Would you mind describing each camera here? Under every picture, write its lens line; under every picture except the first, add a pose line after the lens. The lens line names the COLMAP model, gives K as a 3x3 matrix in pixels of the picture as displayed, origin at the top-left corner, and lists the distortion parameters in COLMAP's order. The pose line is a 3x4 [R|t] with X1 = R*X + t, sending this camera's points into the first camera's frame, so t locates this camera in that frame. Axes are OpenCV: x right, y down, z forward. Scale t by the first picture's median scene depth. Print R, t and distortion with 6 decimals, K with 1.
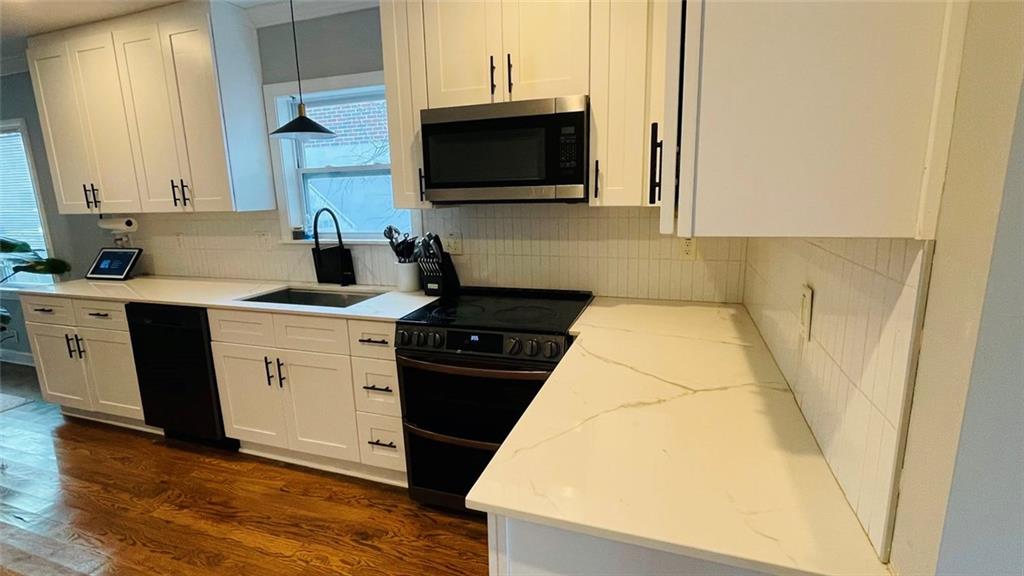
lens RADIAL K [[475.2, 0, 511.9], [0, 475.2, 289.9], [0, 0, 1]] dist [-0.000775, 0.000424]
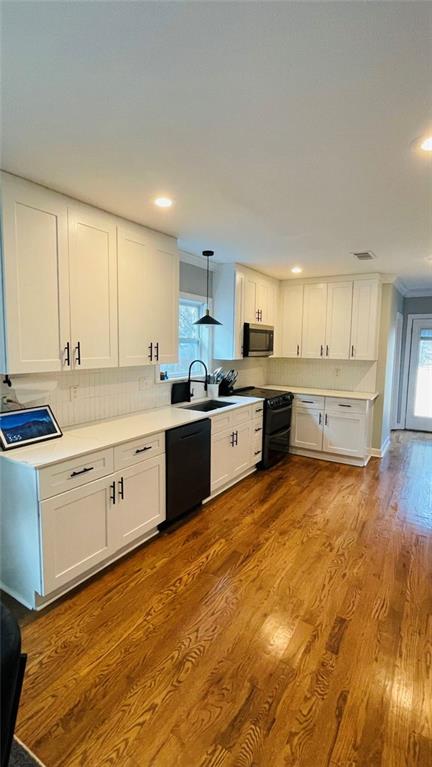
lens RADIAL K [[355.9, 0, 217.8], [0, 355.9, 380.2], [0, 0, 1]] dist [-0.000775, 0.000424]
pose [[0.220664, -0.075290, 0.972440, -1.738282], [0.175296, 0.983843, 0.036395, -0.127415], [-0.959468, 0.162434, 0.230297, 0.583619]]
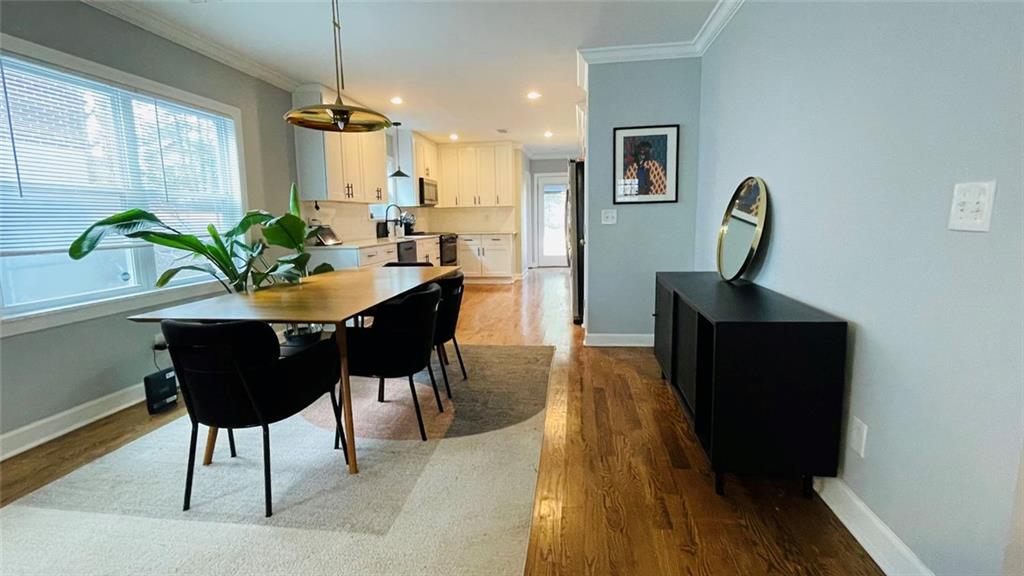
lens RADIAL K [[475.2, 0, 511.1], [0, 475.2, 287.7], [0, 0, 1]] dist [-0.000775, 0.000424]
pose [[-0.200343, -0.116041, 0.972830, -2.978776], [0.218571, 0.962642, 0.159838, -0.011679], [-0.955034, 0.244654, -0.167495, 0.903004]]
